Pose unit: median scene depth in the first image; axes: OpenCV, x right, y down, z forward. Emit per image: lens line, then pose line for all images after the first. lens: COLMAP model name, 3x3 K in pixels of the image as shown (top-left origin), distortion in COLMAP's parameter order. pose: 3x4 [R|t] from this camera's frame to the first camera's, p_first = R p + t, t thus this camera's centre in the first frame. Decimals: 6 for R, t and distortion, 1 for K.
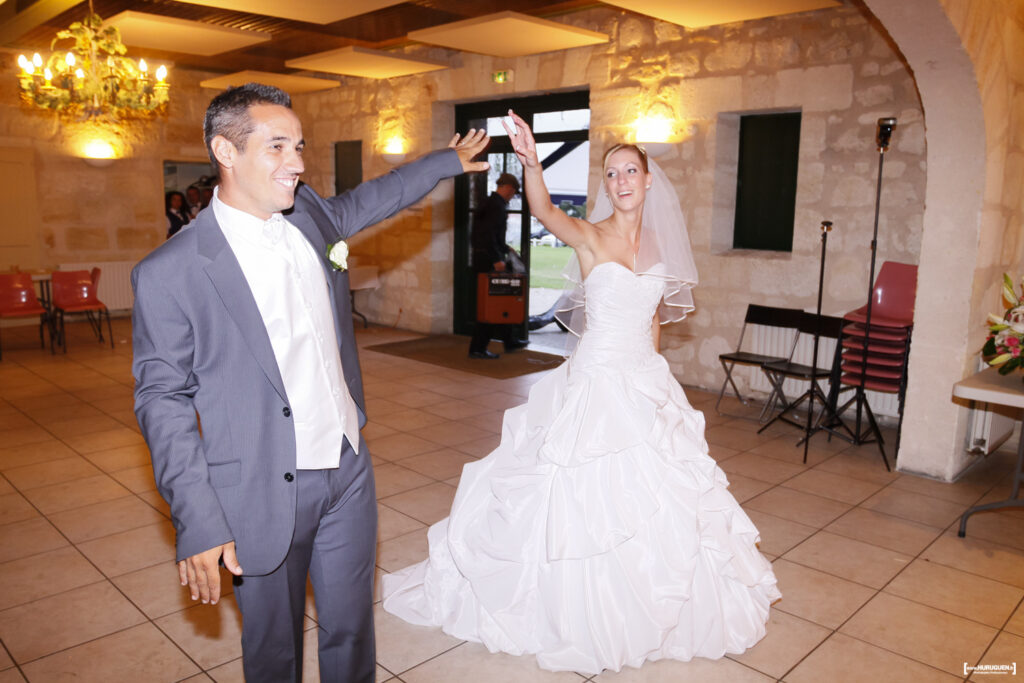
lens RADIAL K [[804.8, 0, 511.3], [0, 804.8, 348.4], [0, 0, 1]] dist [-0.061917, 0.006788]
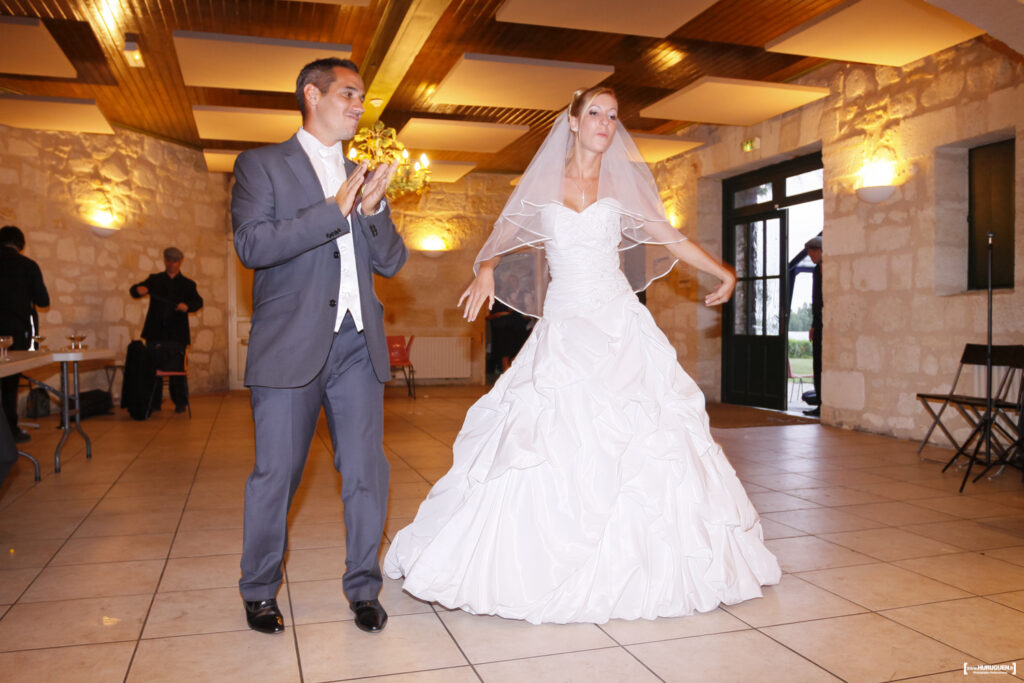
lens RADIAL K [[859.1, 0, 509.1], [0, 859.1, 339.8], [0, 0, 1]] dist [-0.032608, 0.018362]
pose [[0.881548, -0.010068, -0.471987, 0.261258], [-0.068069, 0.986615, -0.148180, 0.105313], [0.467162, 0.162756, 0.869063, -0.076487]]
